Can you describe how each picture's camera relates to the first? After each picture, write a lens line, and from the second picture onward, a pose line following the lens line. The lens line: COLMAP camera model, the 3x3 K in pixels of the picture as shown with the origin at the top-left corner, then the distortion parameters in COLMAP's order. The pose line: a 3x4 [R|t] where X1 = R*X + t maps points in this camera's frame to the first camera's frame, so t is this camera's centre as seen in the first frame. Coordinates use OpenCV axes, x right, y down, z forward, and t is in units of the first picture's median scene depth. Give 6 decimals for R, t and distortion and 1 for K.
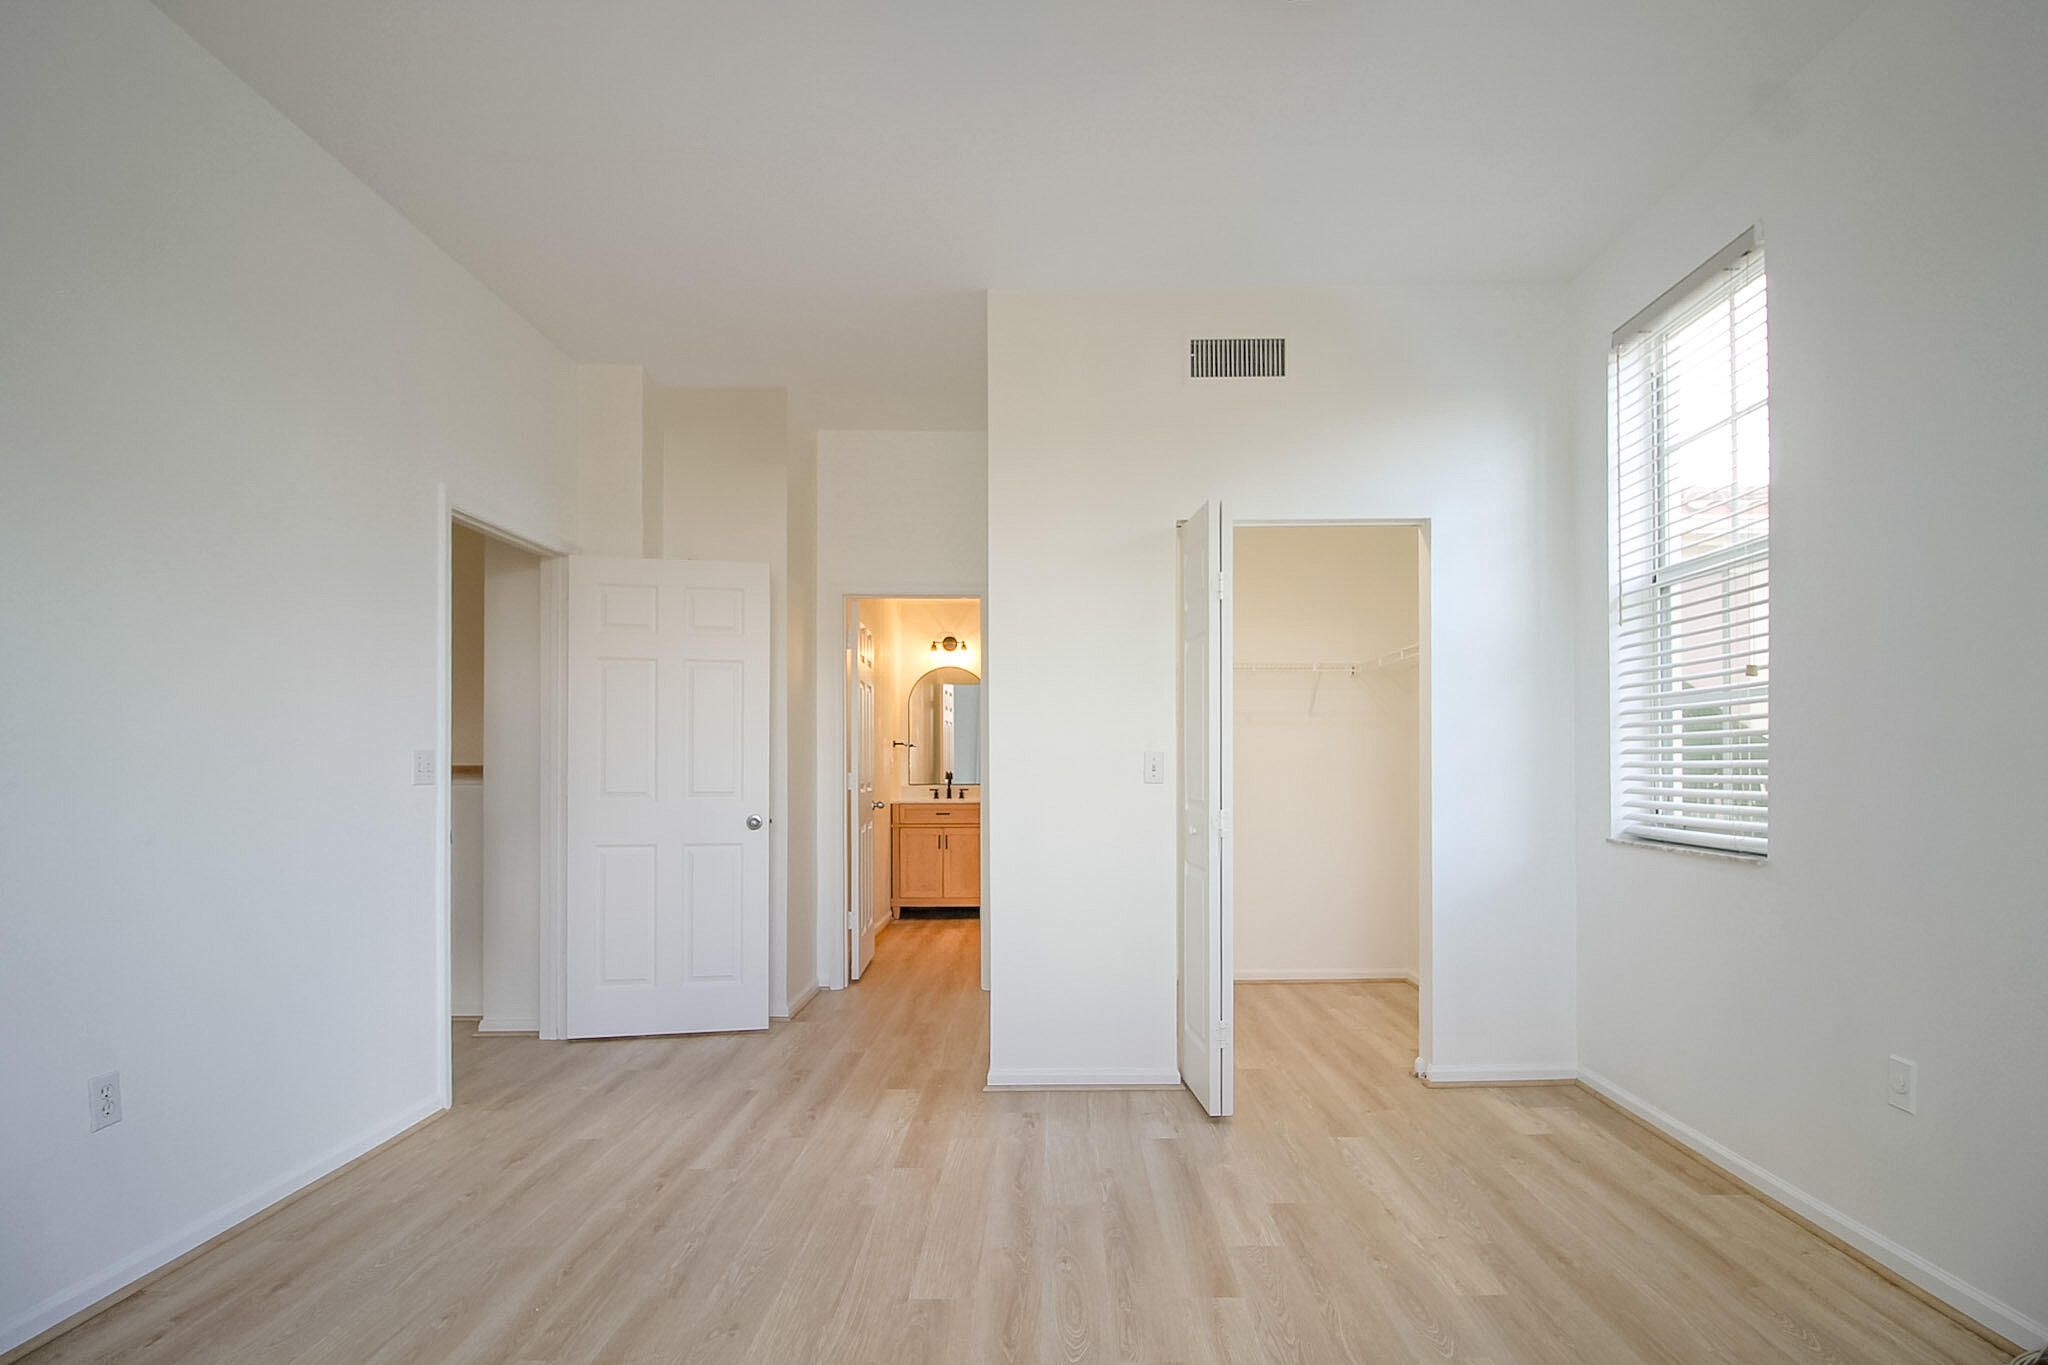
lens RADIAL K [[1006.4, 0, 1049.3], [0, 1006.4, 759.3], [0, 0, 1]] dist [-0.005896, -0.001350]
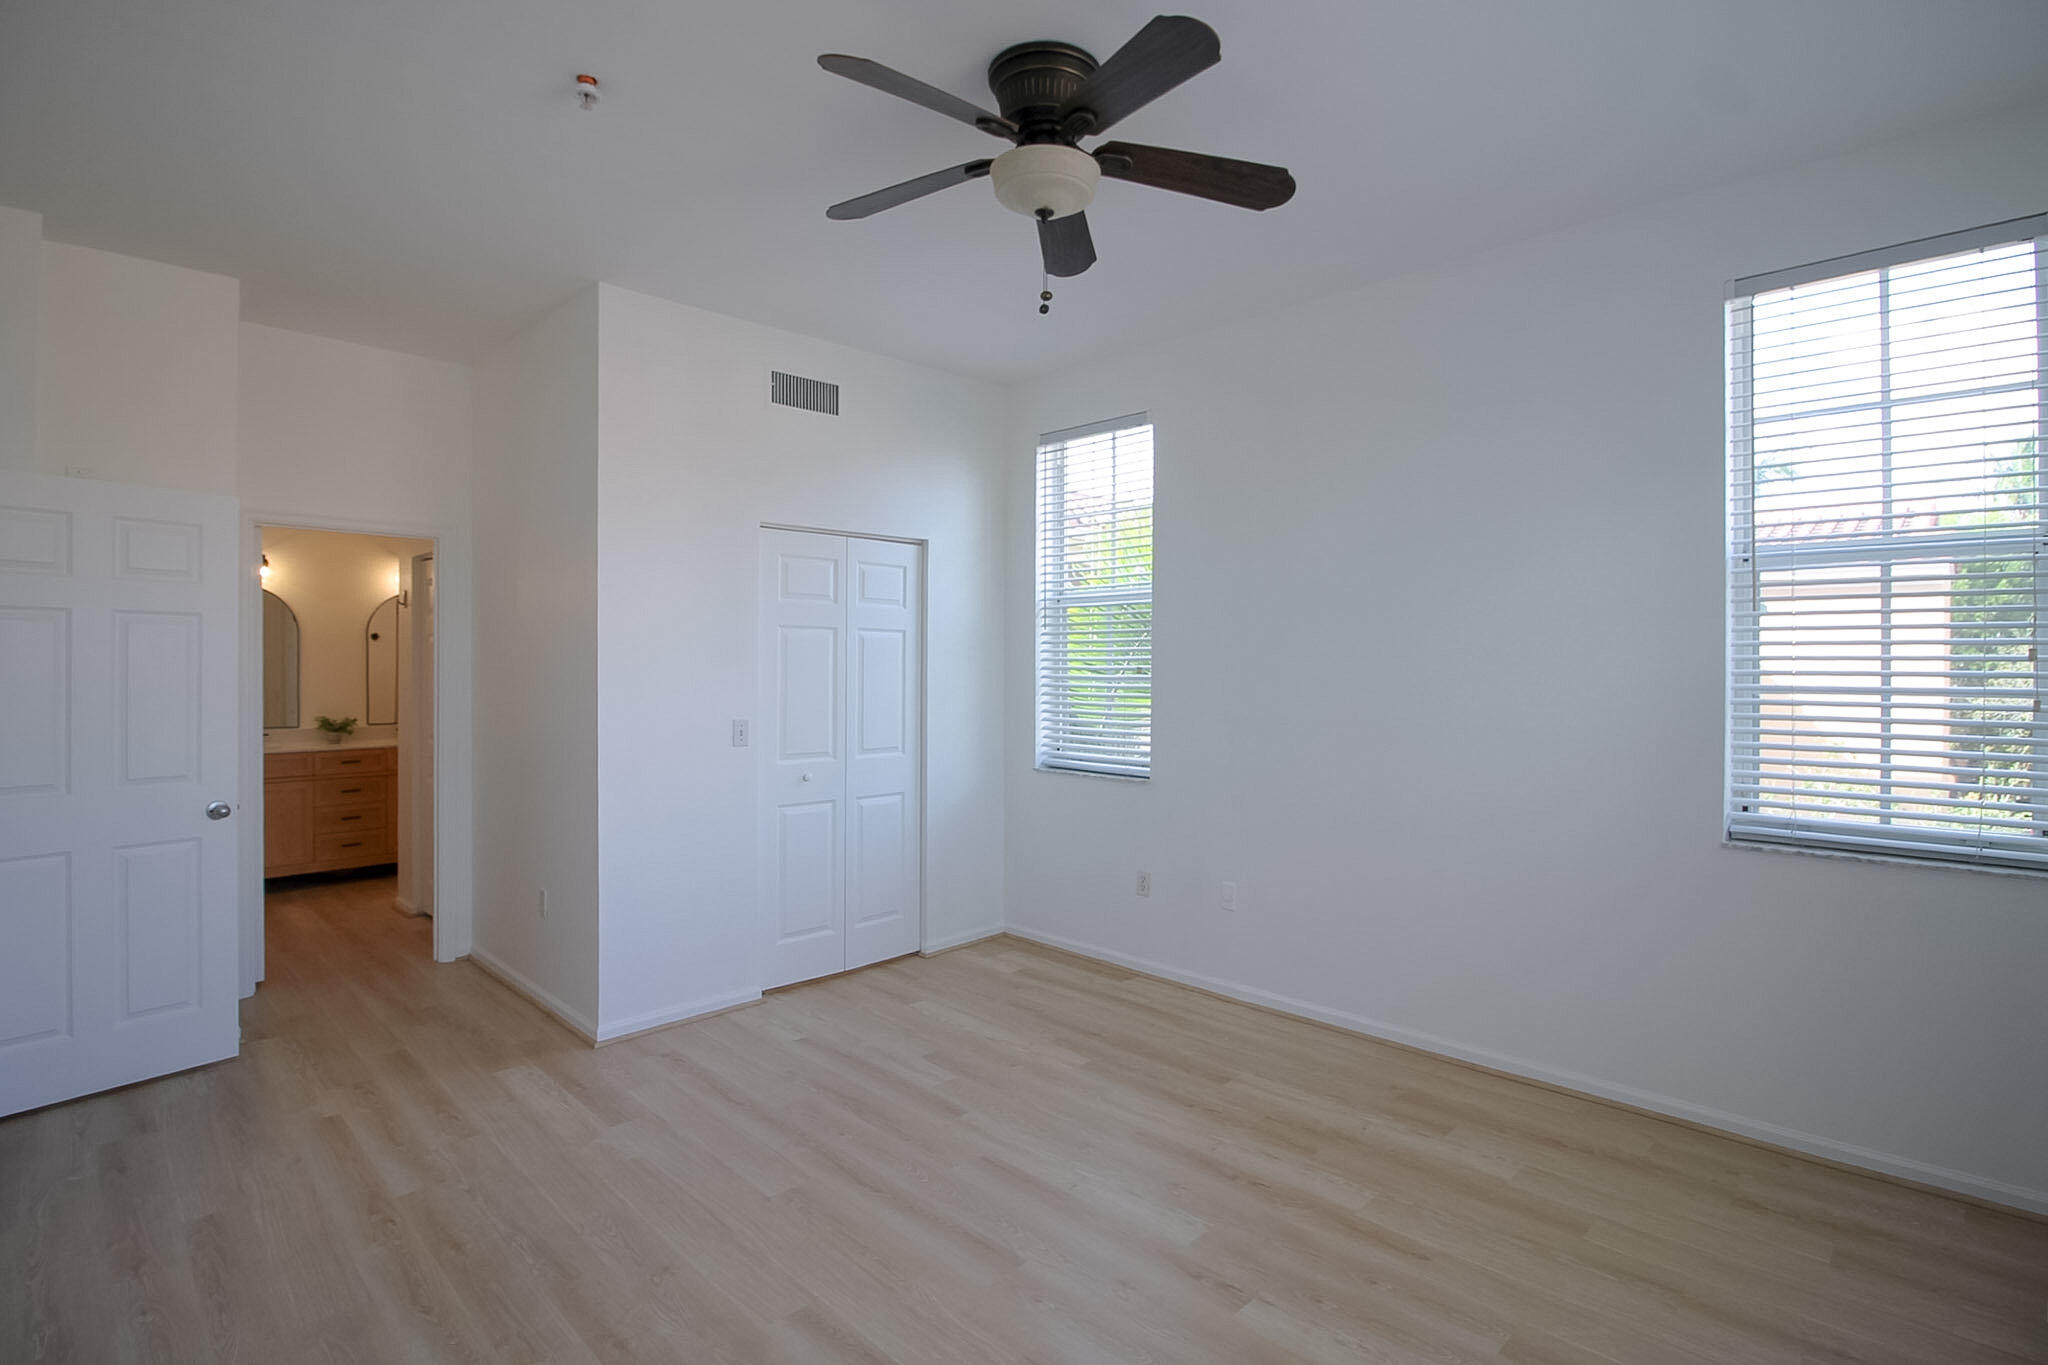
lens RADIAL K [[1012.5, 0, 1021.9], [0, 1012.5, 671.2], [0, 0, 1]] dist [-0.015434, -0.002550]
pose [[0.703025, -0.003079, 0.711159, -0.538627], [-0.005424, 0.999938, 0.009691, -0.081345], [-0.711145, -0.010670, 0.702965, -0.054008]]
